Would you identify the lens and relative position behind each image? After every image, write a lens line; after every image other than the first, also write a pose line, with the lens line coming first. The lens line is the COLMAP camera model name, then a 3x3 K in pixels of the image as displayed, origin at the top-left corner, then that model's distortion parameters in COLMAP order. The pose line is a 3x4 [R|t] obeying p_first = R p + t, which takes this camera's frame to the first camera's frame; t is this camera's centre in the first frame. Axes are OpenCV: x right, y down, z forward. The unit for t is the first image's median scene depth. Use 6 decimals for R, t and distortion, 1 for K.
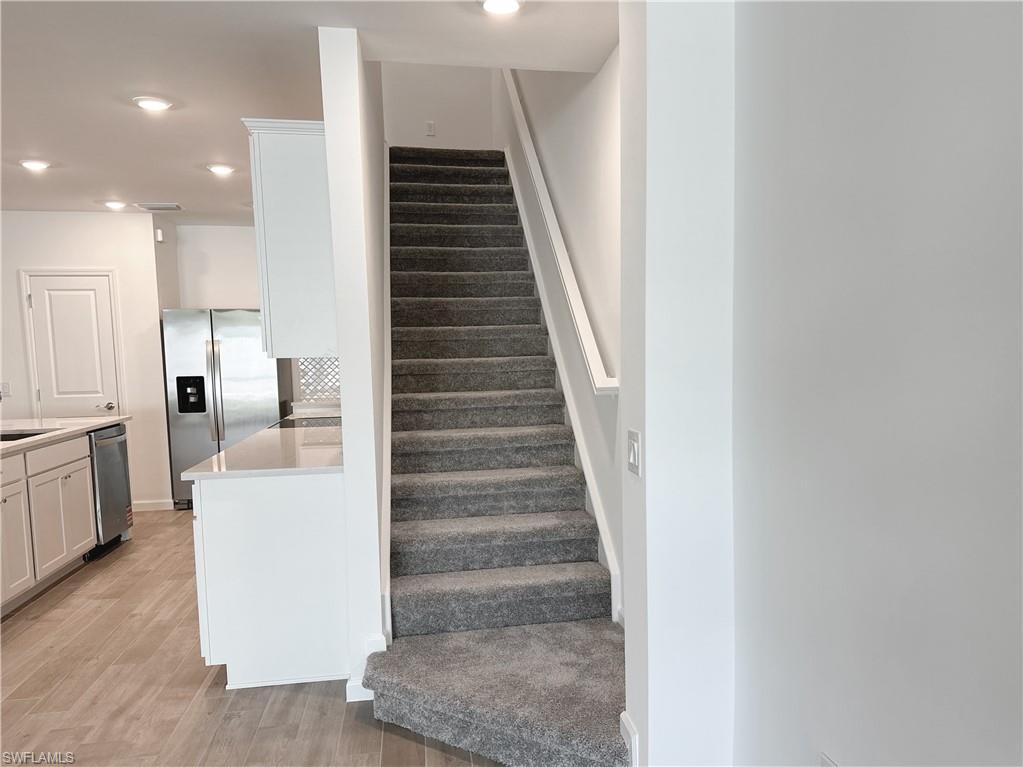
lens RADIAL K [[779.3, 0, 553.3], [0, 779.3, 425.0], [0, 0, 1]] dist [0.076366, -0.083009]
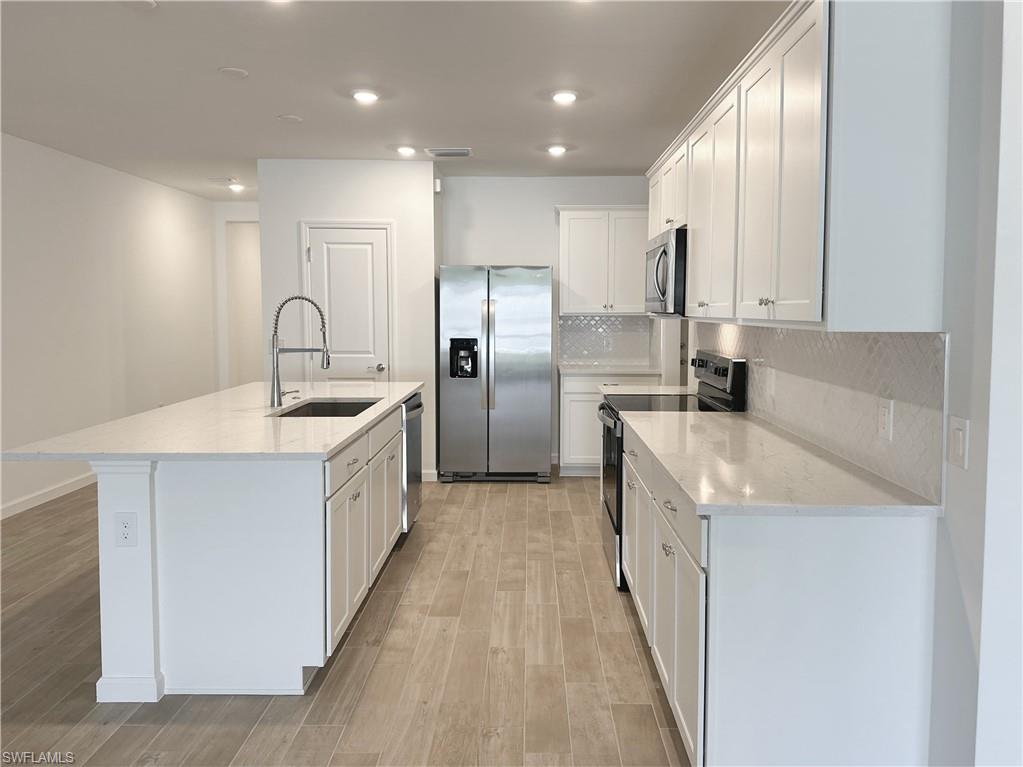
lens RADIAL K [[722.3, 0, 546.2], [0, 722.3, 378.4], [0, 0, 1]] dist [0.006451, -0.001290]
pose [[0.986692, 0.039392, -0.157757, -0.233310], [-0.040504, 0.999172, -0.003836, -0.015957], [0.157475, 0.010175, 0.987471, 0.187825]]
